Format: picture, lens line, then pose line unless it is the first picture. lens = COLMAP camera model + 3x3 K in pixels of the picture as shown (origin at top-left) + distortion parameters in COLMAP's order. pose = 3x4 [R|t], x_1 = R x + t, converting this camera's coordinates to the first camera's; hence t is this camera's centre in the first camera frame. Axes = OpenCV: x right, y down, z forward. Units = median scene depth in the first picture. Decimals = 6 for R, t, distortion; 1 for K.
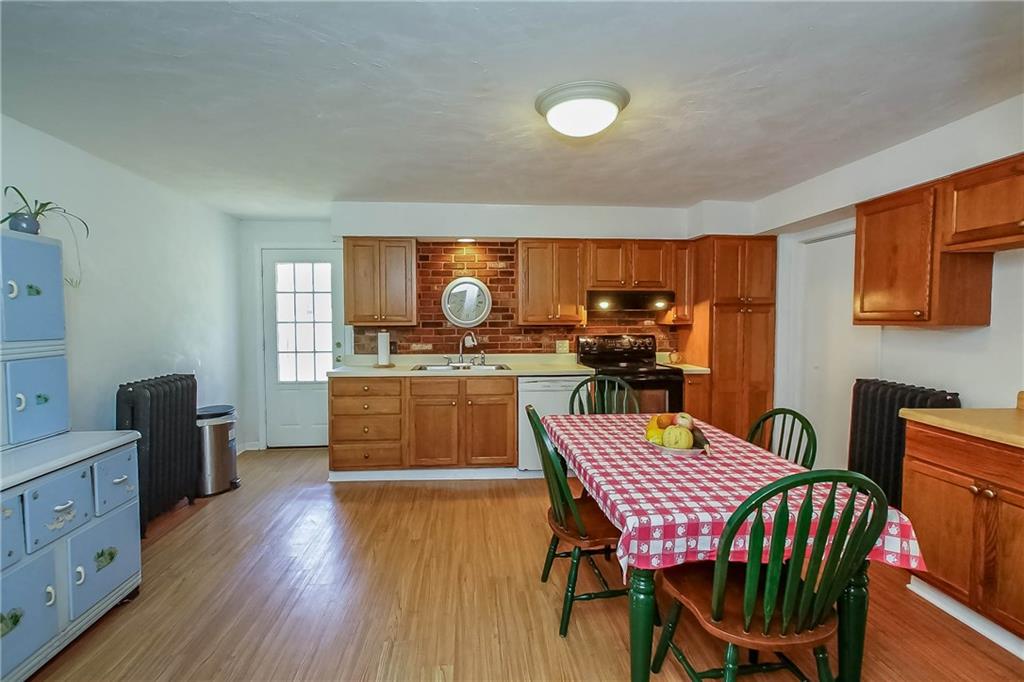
lens RADIAL K [[475.9, 0, 507.7], [0, 475.9, 342.5], [0, 0, 1]] dist [0.010403, 0.003882]
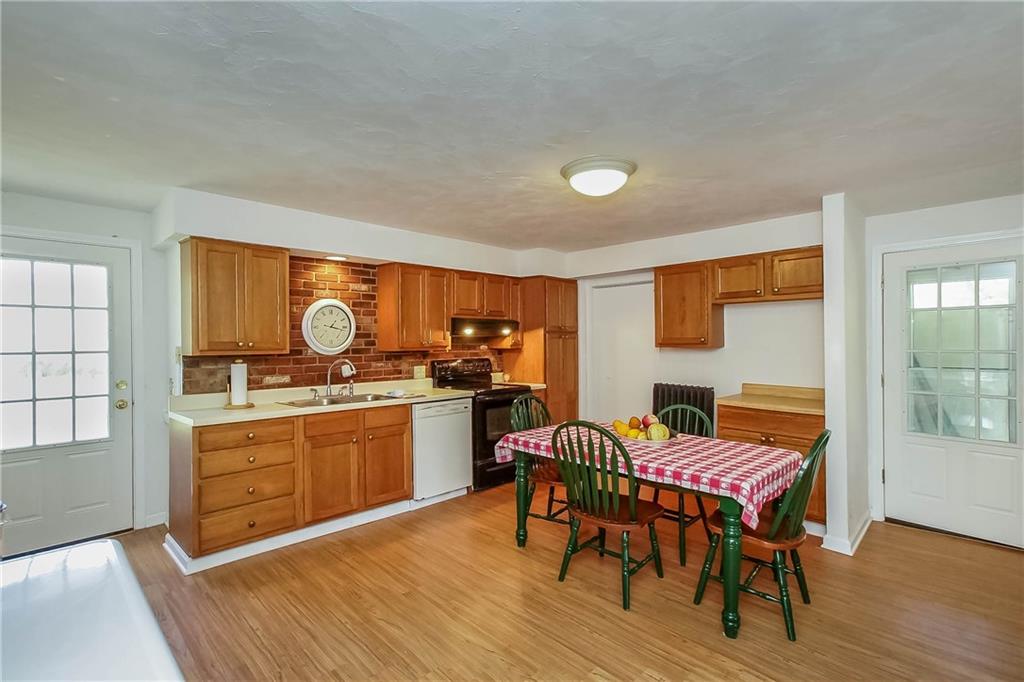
lens RADIAL K [[475.9, 0, 502.6], [0, 475.9, 342.1], [0, 0, 1]] dist [0.010403, 0.003882]
pose [[0.773375, -0.004888, 0.633930, -0.417770], [0.037508, 0.998571, -0.038059, -0.010057], [-0.632838, 0.053212, 0.772454, 0.113558]]
